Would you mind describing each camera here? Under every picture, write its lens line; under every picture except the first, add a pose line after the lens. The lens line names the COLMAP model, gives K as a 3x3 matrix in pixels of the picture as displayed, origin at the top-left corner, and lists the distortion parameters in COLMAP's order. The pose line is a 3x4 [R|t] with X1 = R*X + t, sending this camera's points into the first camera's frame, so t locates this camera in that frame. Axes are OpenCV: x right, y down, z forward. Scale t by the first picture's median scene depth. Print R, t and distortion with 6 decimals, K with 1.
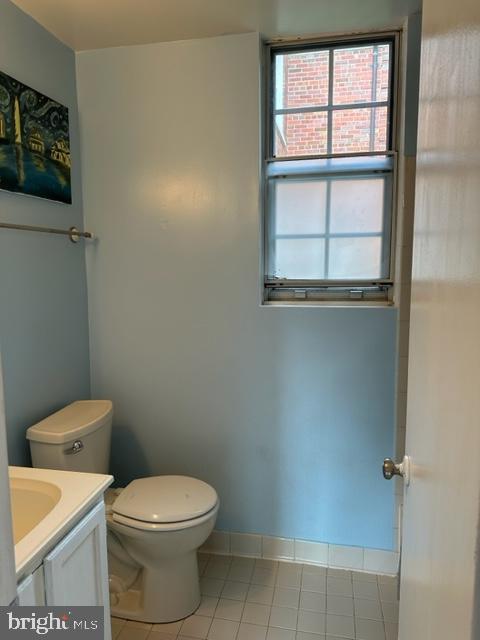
lens RADIAL K [[444.9, 0, 241.1], [0, 444.9, 322.1], [0, 0, 1]] dist [0.055632, -0.052485]
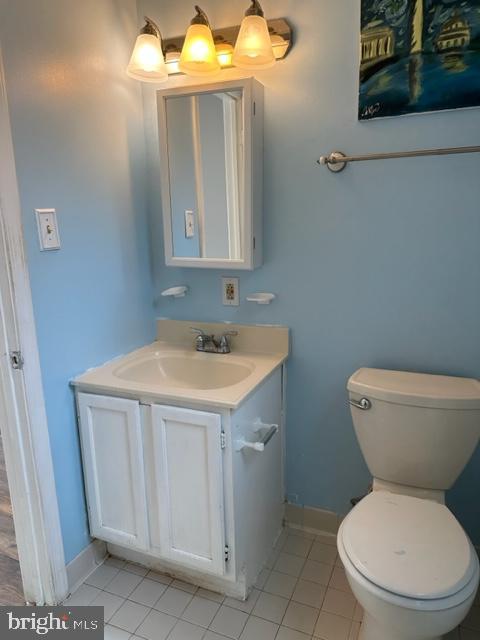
lens RADIAL K [[444.9, 0, 241.3], [0, 444.9, 317.0], [0, 0, 1]] dist [0.055632, -0.052485]
pose [[-0.172569, 0.221848, -0.959689, 0.494722], [-0.090310, 0.966639, 0.239694, -0.084400], [0.980849, 0.128034, -0.146777, 0.852952]]
